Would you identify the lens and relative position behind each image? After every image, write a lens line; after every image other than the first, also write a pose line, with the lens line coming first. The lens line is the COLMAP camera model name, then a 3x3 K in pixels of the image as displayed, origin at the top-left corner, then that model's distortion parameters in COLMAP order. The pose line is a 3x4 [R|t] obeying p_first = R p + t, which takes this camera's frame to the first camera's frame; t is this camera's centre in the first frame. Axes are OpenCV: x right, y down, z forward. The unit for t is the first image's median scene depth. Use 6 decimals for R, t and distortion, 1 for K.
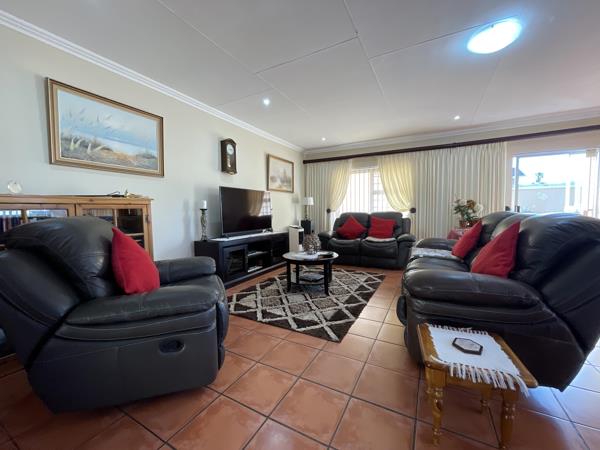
lens RADIAL K [[241.7, 0, 298.6], [0, 241.7, 225.1], [0, 0, 1]] dist [-0.007330, -0.000007]
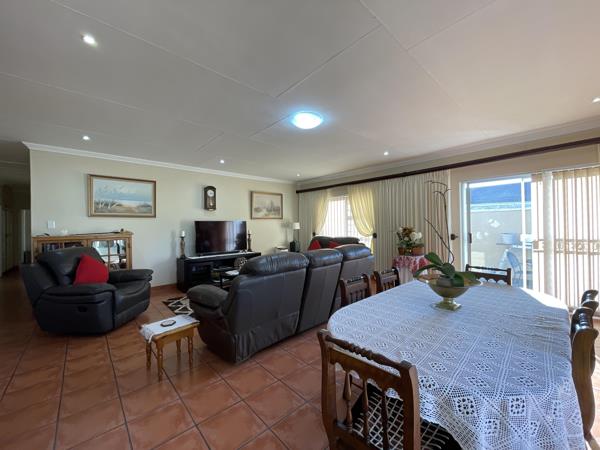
lens RADIAL K [[241.7, 0, 298.6], [0, 241.7, 225.1], [0, 0, 1]] dist [-0.007330, -0.000007]
pose [[0.944490, -0.004441, -0.328509, 0.601032], [-0.014450, 0.998380, -0.055041, -0.051798], [0.328222, 0.056732, 0.942896, -0.136717]]
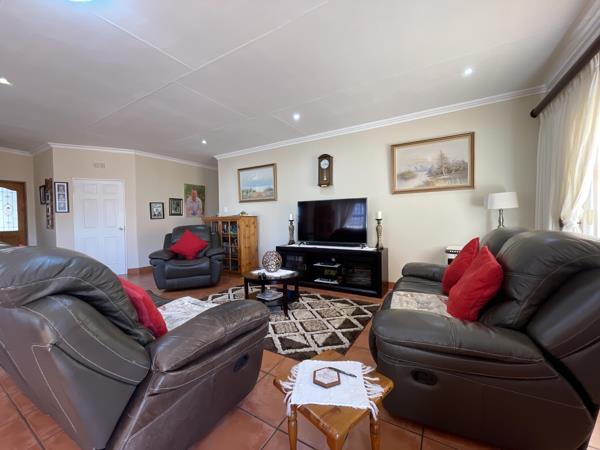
lens RADIAL K [[241.7, 0, 298.6], [0, 241.7, 225.1], [0, 0, 1]] dist [-0.007330, -0.000007]
pose [[-0.032898, 0.024781, -0.999151, 0.718038], [-0.049137, 0.998444, 0.026381, -0.059620], [0.998250, 0.049963, -0.031629, 0.842219]]
